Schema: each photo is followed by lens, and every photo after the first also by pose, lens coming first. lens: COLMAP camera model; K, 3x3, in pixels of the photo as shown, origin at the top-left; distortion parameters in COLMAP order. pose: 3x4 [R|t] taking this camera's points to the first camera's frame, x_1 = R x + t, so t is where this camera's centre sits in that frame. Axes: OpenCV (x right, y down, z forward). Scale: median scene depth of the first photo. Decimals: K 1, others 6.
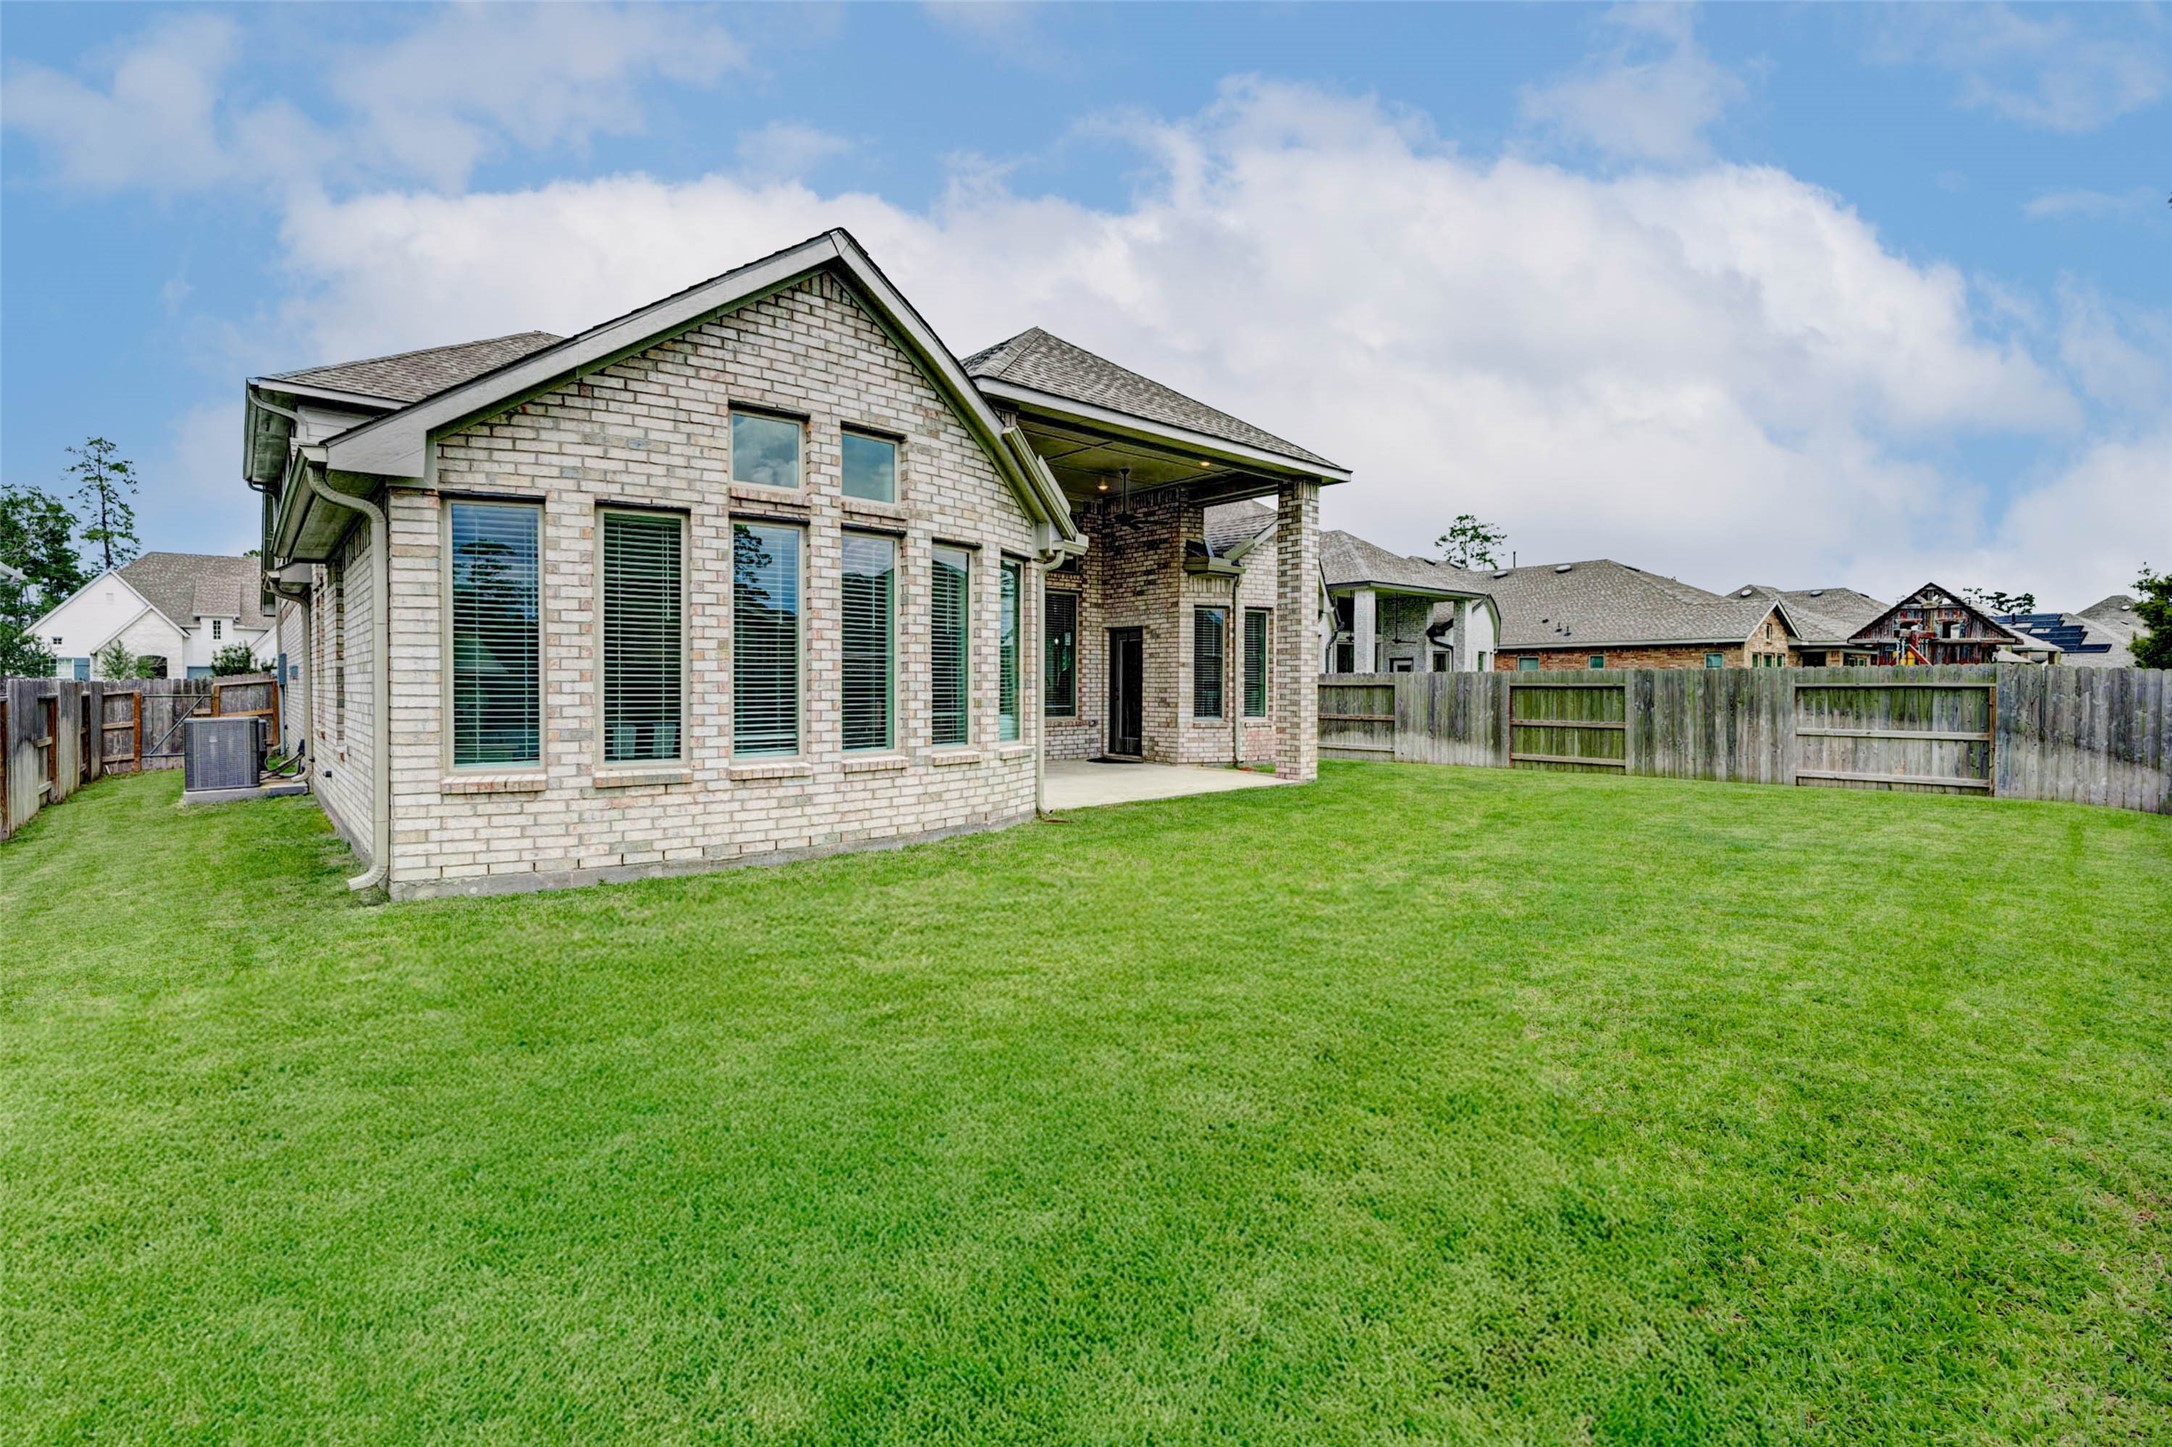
lens RADIAL K [[948.2, 0, 1089.0], [0, 948.2, 689.7], [0, 0, 1]] dist [0.015046, -0.003914]
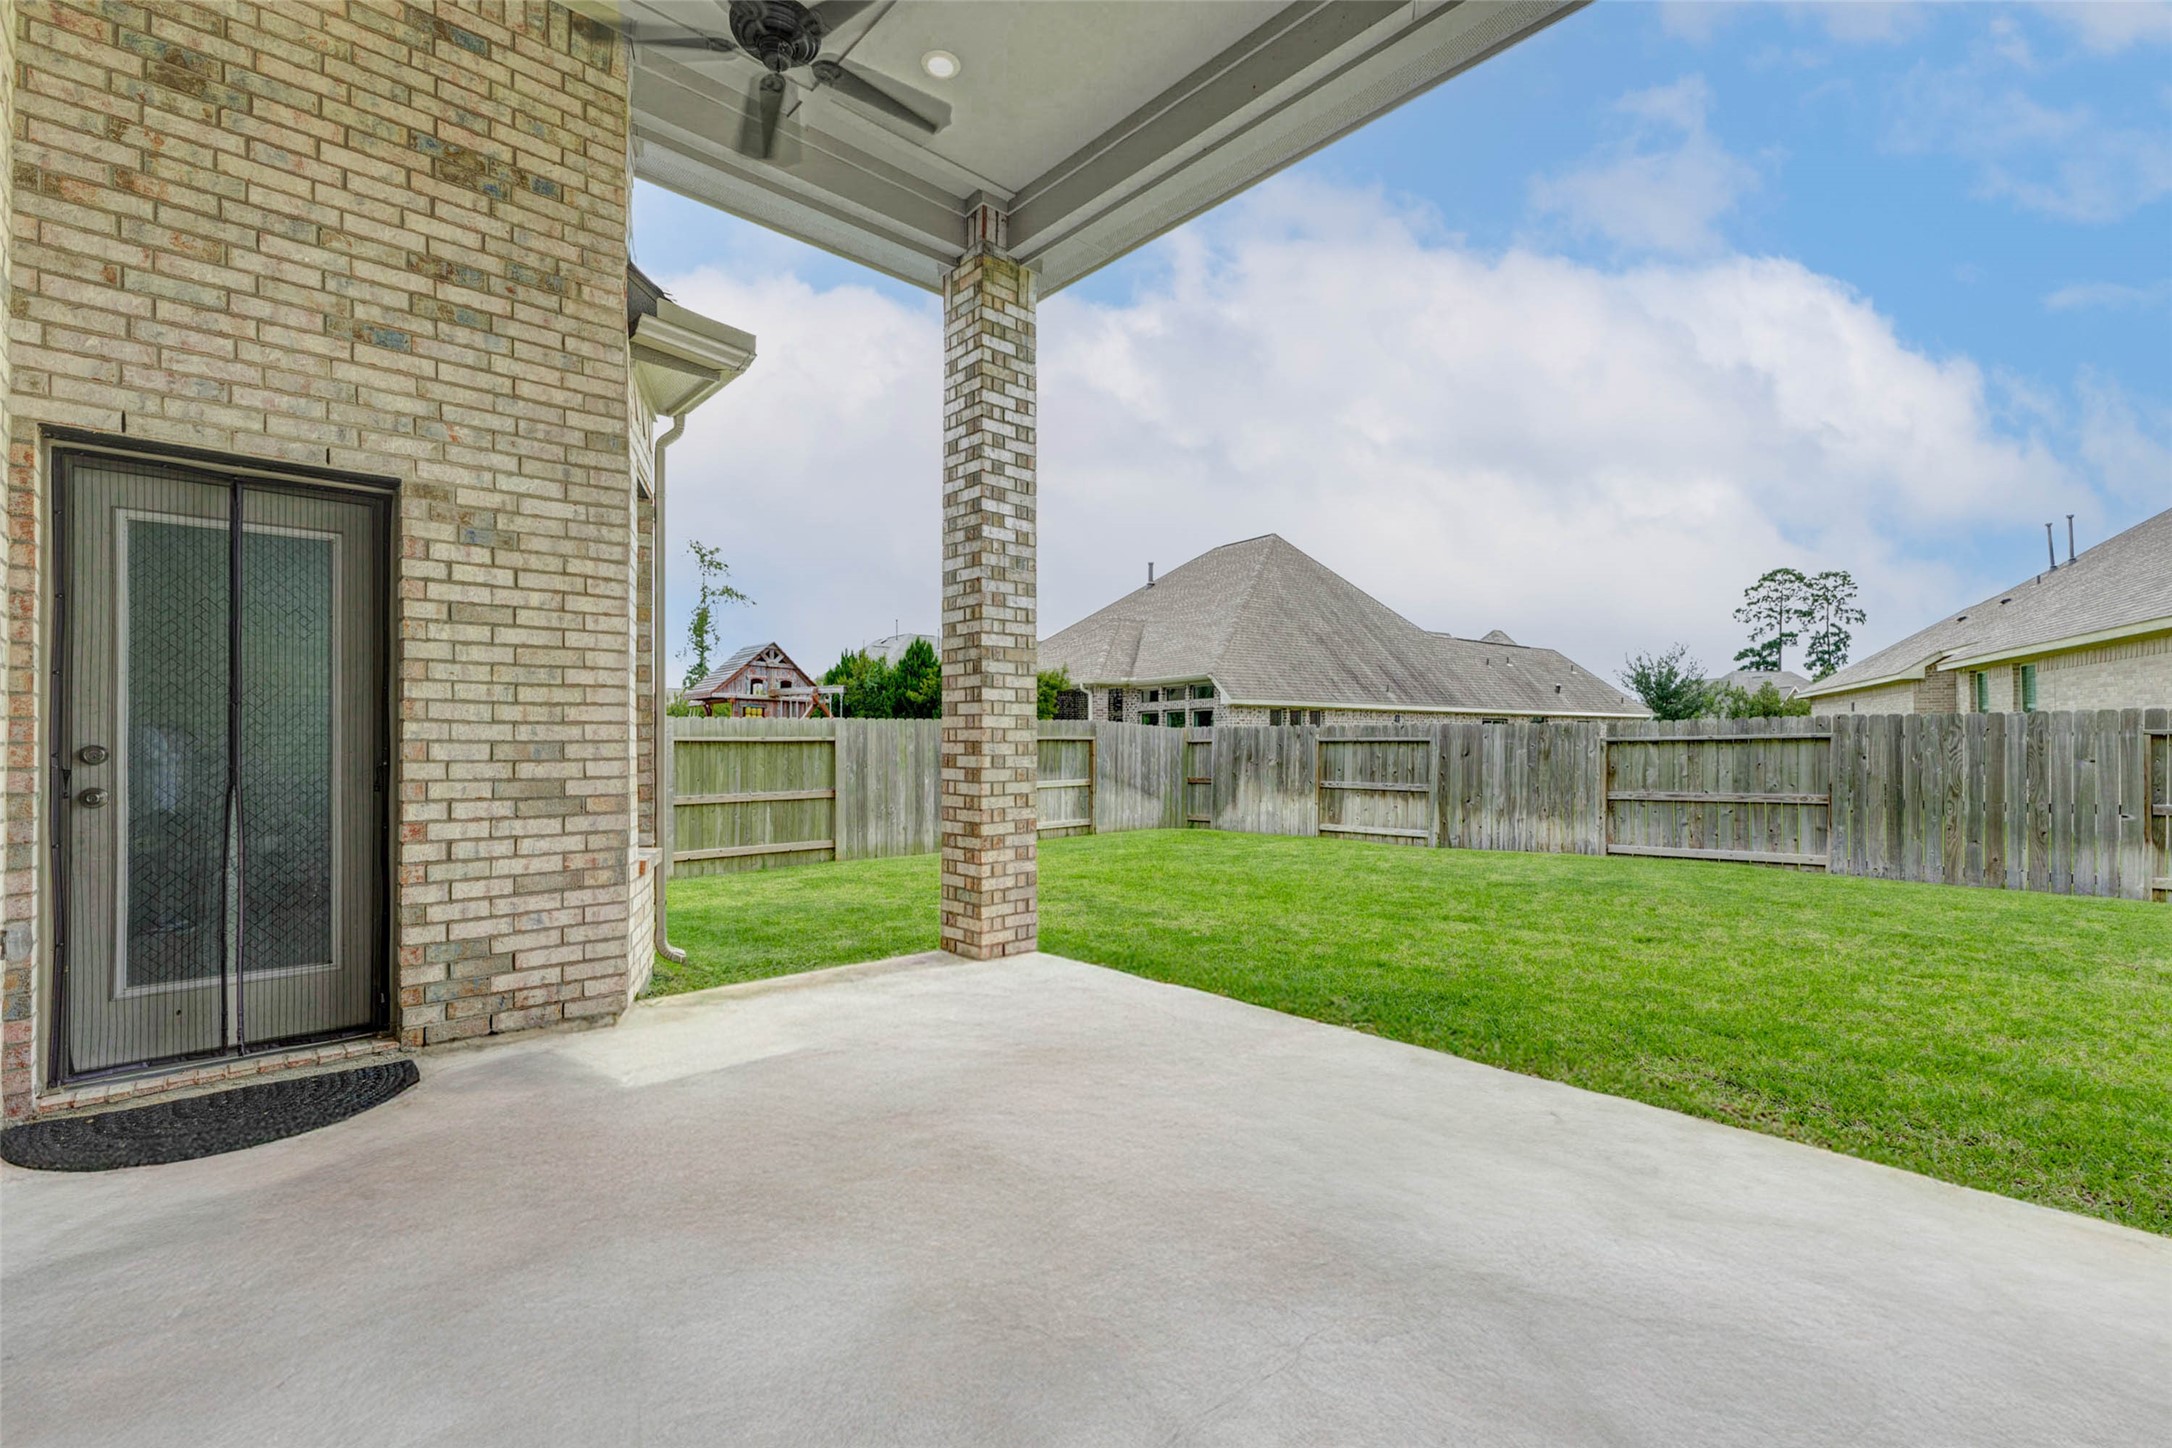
lens RADIAL K [[948.2, 0, 1101.3], [0, 948.2, 744.6], [0, 0, 1]] dist [0.015046, -0.003914]
pose [[-0.027572, -0.003438, 0.999614, -0.255974], [0.011141, 0.999931, 0.003746, -0.001432], [-0.999558, 0.011240, -0.027532, 1.148138]]
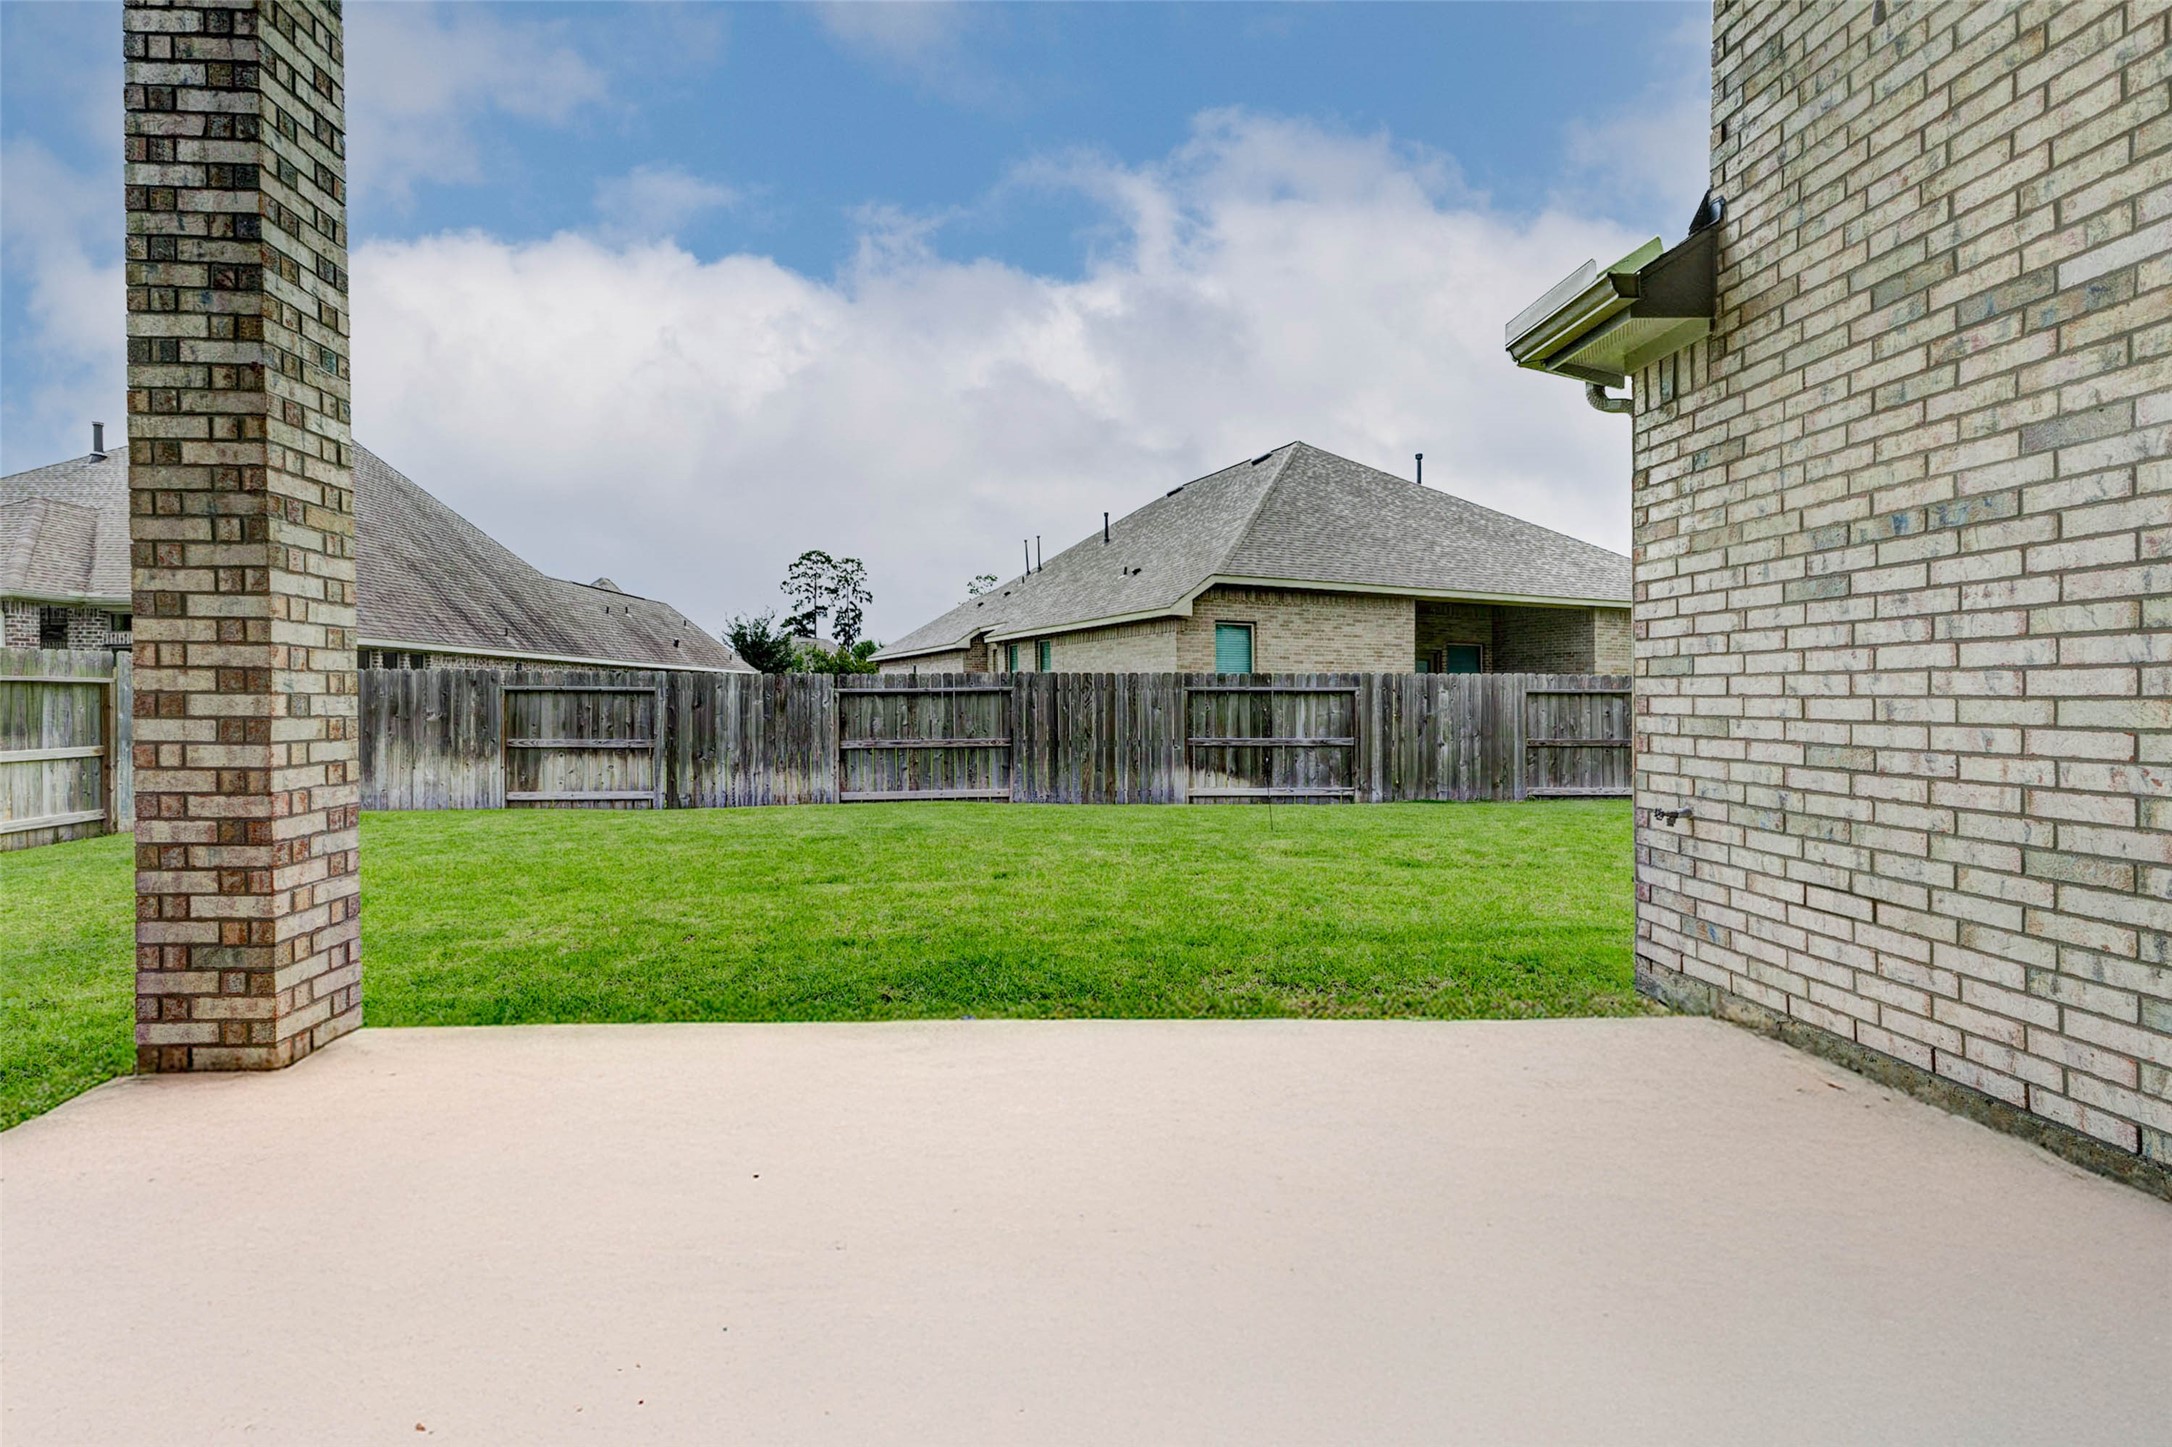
lens RADIAL K [[978.4, 0, 1034.3], [0, 978.4, 712.7], [0, 0, 1]] dist [0.016970, -0.003947]
pose [[-0.771274, -0.013082, 0.636369, -0.104705], [-0.000113, 0.999792, 0.020417, 0.005075], [-0.636503, 0.015676, -0.771115, 1.275629]]
